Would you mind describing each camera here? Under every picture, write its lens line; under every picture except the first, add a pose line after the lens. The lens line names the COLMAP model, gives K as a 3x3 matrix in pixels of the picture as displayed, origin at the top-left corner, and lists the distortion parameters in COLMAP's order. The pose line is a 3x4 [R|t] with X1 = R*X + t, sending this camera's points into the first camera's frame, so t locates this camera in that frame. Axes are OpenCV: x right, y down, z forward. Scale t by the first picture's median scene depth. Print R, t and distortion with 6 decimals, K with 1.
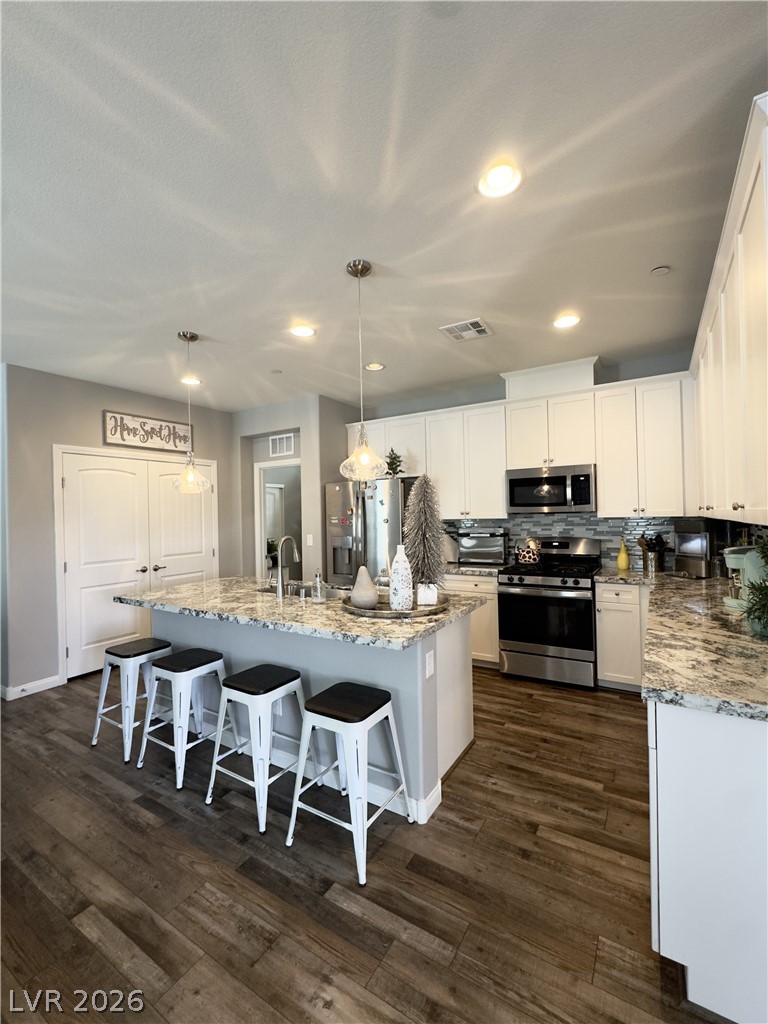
lens RADIAL K [[435.7, 0, 385.4], [0, 435.7, 512.7], [0, 0, 1]] dist [-0.004130, 0.000363]
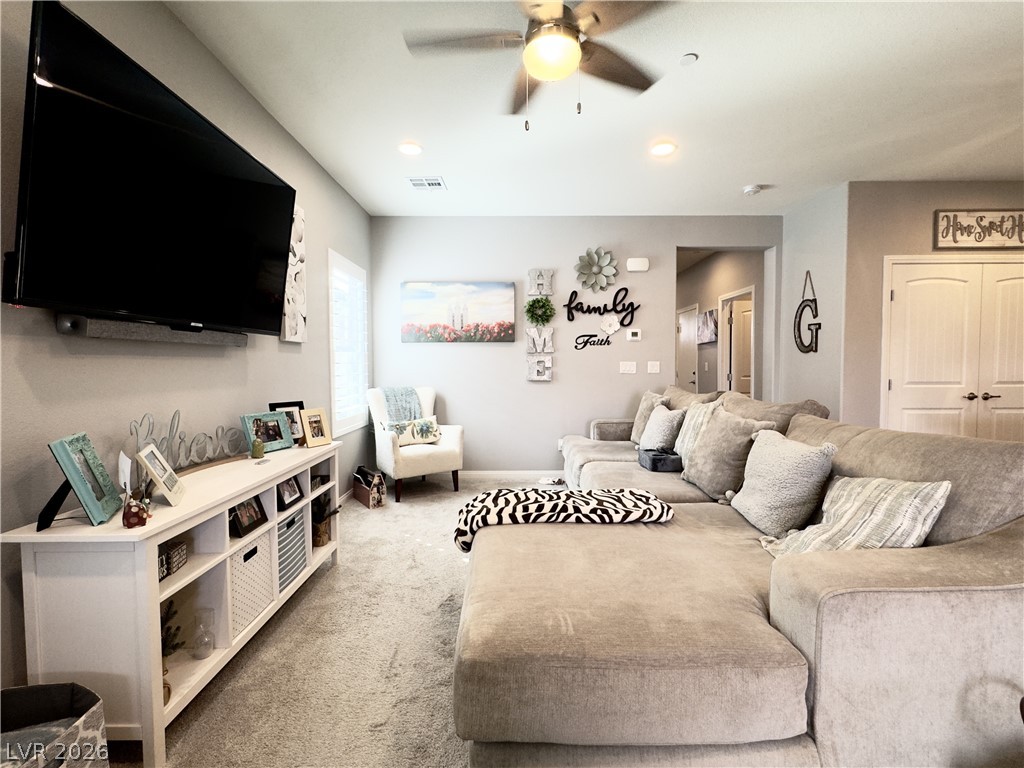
lens RADIAL K [[468.3, 0, 512.3], [0, 468.3, 383.8], [0, 0, 1]] dist [-0.002107, -0.000159]
pose [[0.526749, 0.053772, -0.848318, -0.289635], [-0.005322, 0.998186, 0.059968, 0.063928], [0.850004, -0.027073, 0.526080, -0.241150]]
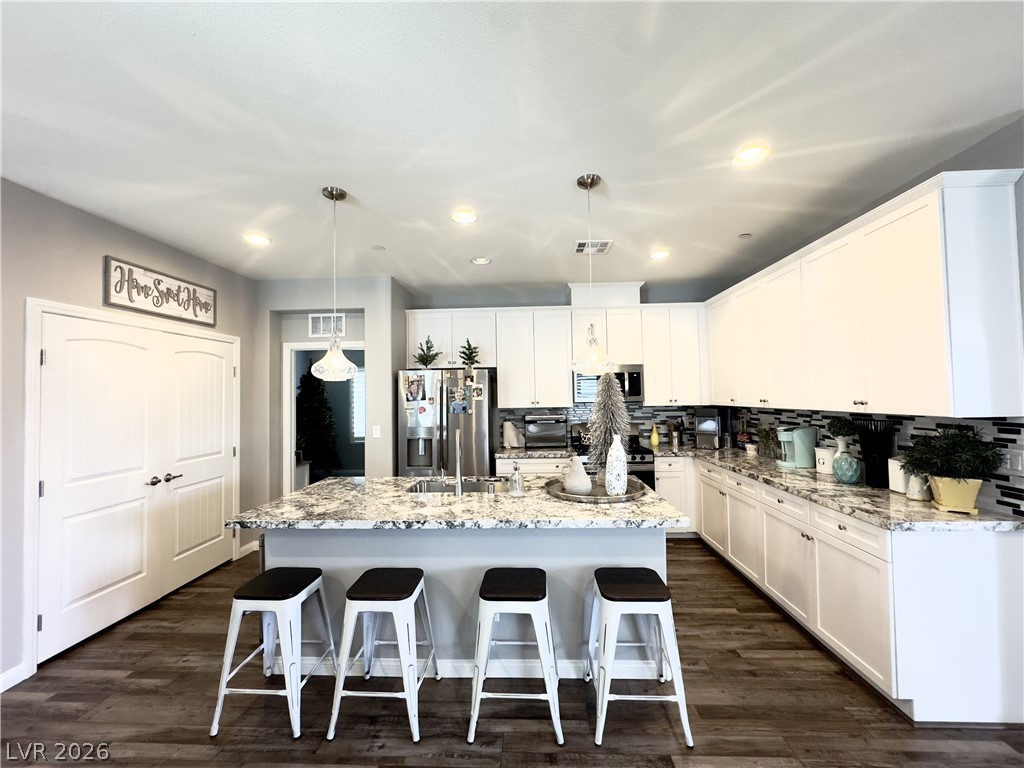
lens RADIAL K [[409.5, 0, 512.9], [0, 409.5, 383.3], [0, 0, 1]] dist [-0.003000, -0.000133]
pose [[0.872612, 0.020083, 0.488001, -0.409316], [-0.003151, 0.999365, -0.035492, -0.011137], [-0.488404, 0.029433, 0.872121, 0.122655]]
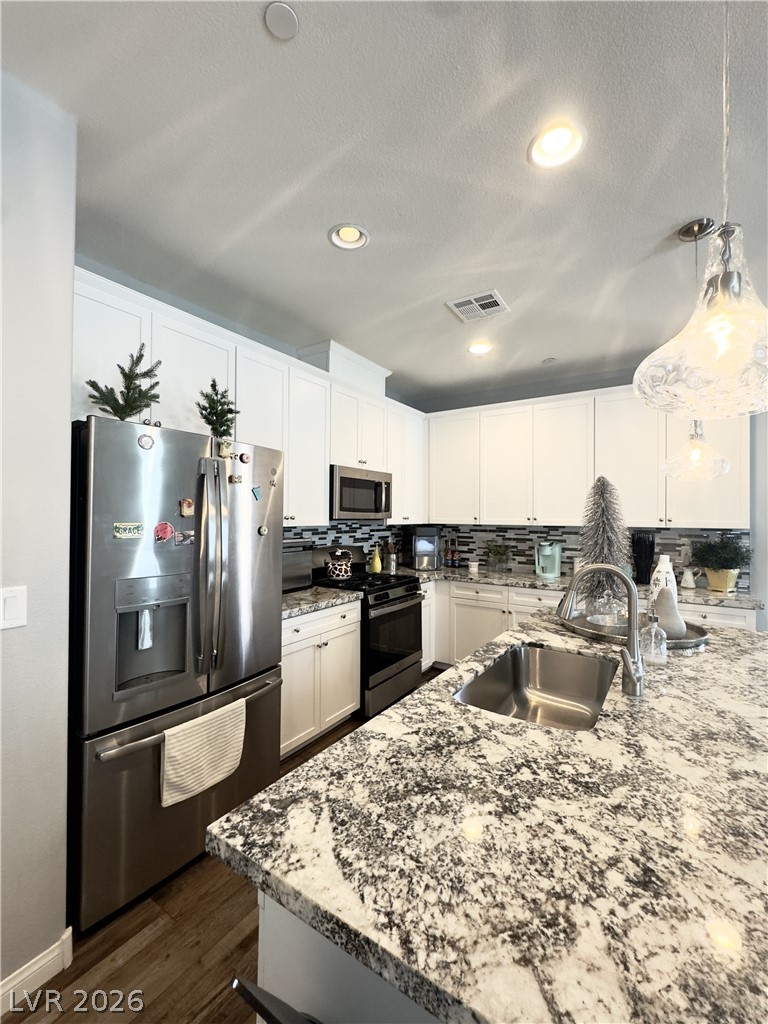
lens RADIAL K [[435.7, 0, 385.4], [0, 435.7, 512.7], [0, 0, 1]] dist [-0.004130, 0.000363]
pose [[0.030174, 0.028421, 0.999141, -0.518052], [-0.012830, 0.999524, -0.028044, 0.010923], [-0.999462, -0.011973, 0.030524, 0.898857]]
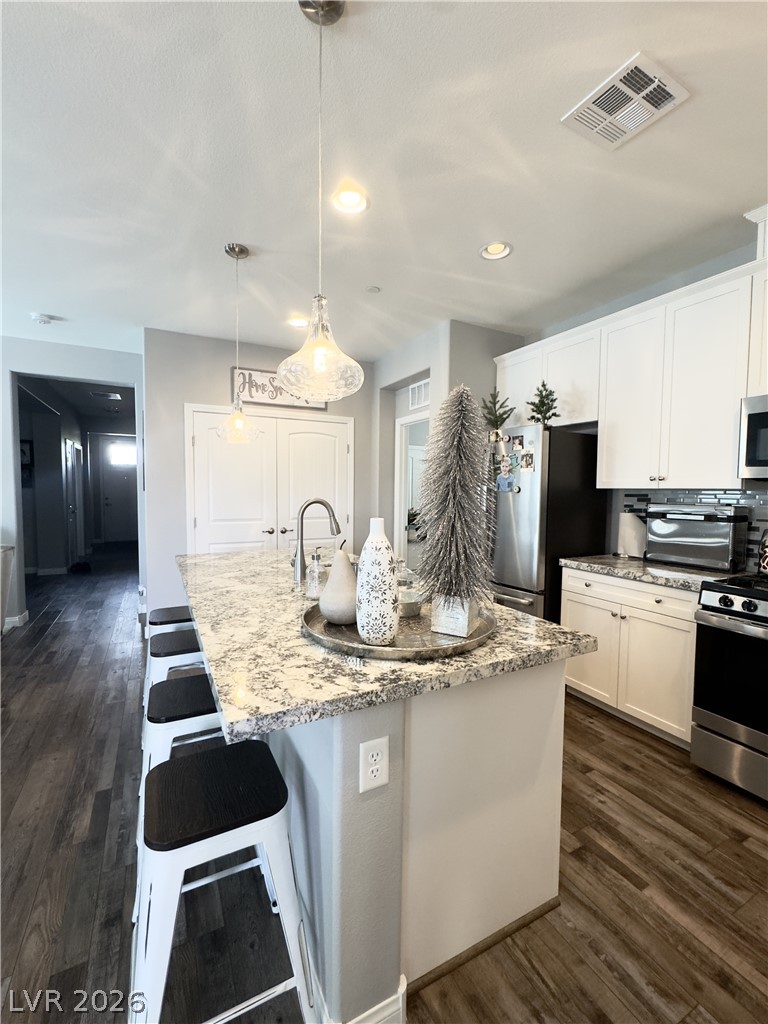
lens RADIAL K [[439.8, 0, 386.3], [0, 439.8, 512.9], [0, 0, 1]] dist [-0.002700, -0.000030]
pose [[0.862873, 0.056996, -0.502197, 0.180207], [-0.026632, 0.997368, 0.067436, 0.018603], [0.504719, -0.044814, 0.862120, 0.313933]]
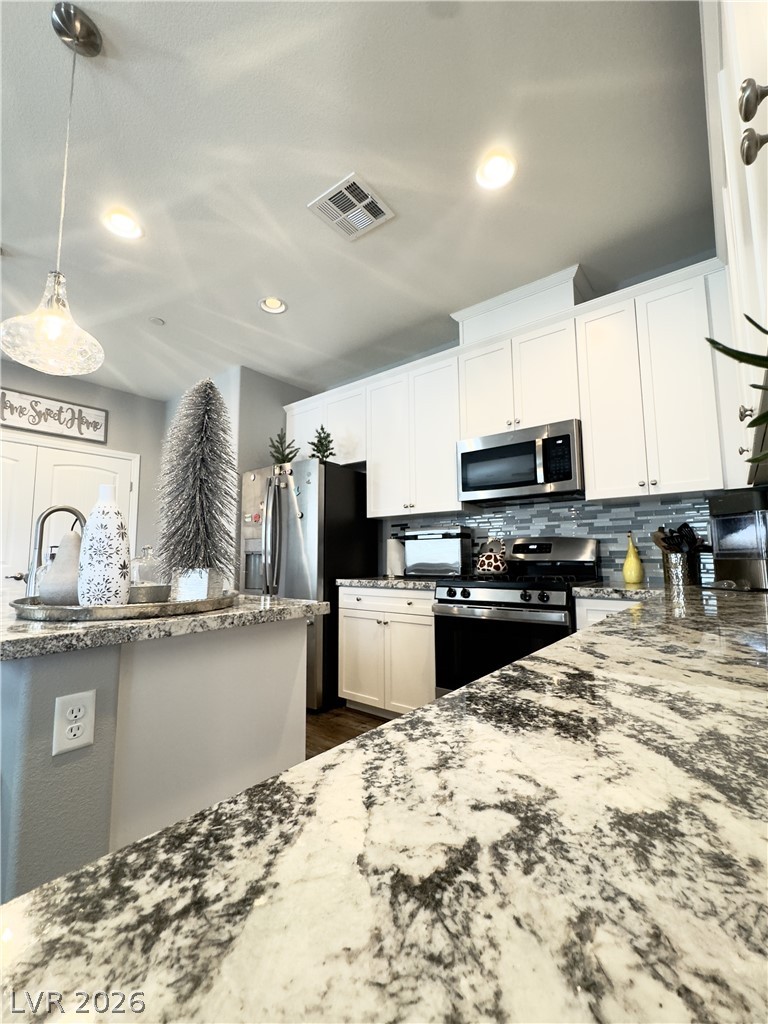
lens RADIAL K [[435.7, 0, 385.4], [0, 435.7, 512.7], [0, 0, 1]] dist [-0.004130, 0.000363]
pose [[0.992486, 0.002181, -0.122342, 0.250803], [-0.013991, 0.995307, -0.095753, 0.088825], [0.121559, 0.096745, 0.987858, 0.300075]]
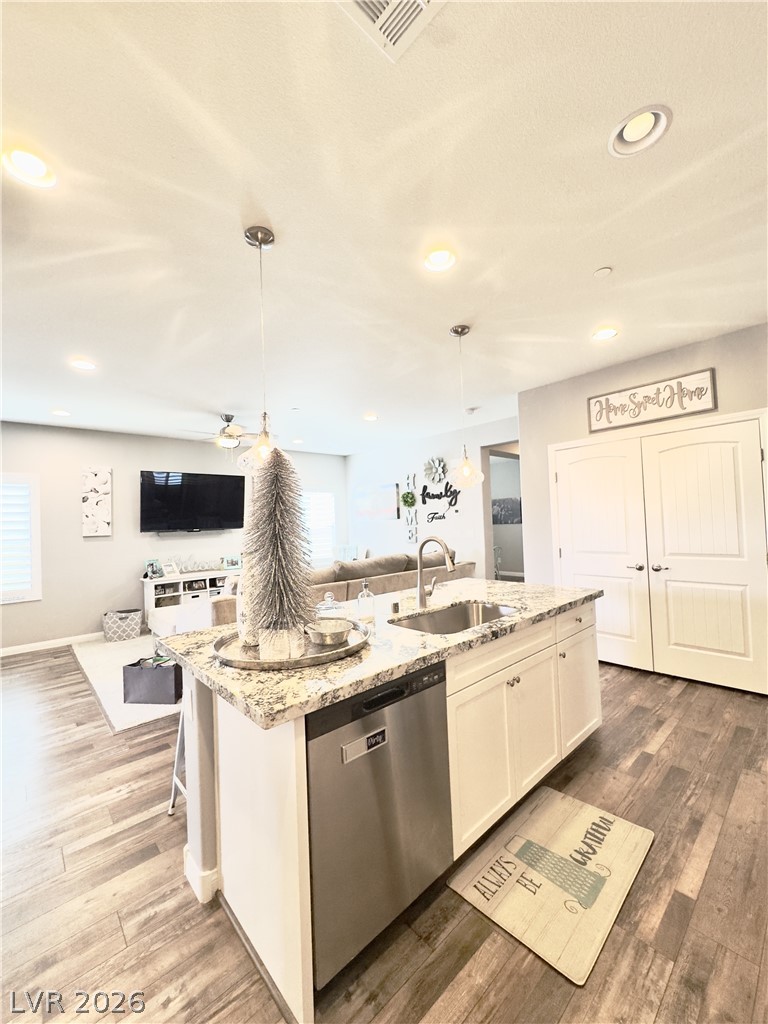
lens RADIAL K [[409.5, 0, 385.8], [0, 409.5, 512.6], [0, 0, 1]] dist [-0.003000, -0.000133]
pose [[-0.267951, 0.008044, -0.963399, 0.386471], [0.044489, 0.999002, -0.004033, 0.006415], [0.962405, -0.043941, -0.268041, 0.826198]]
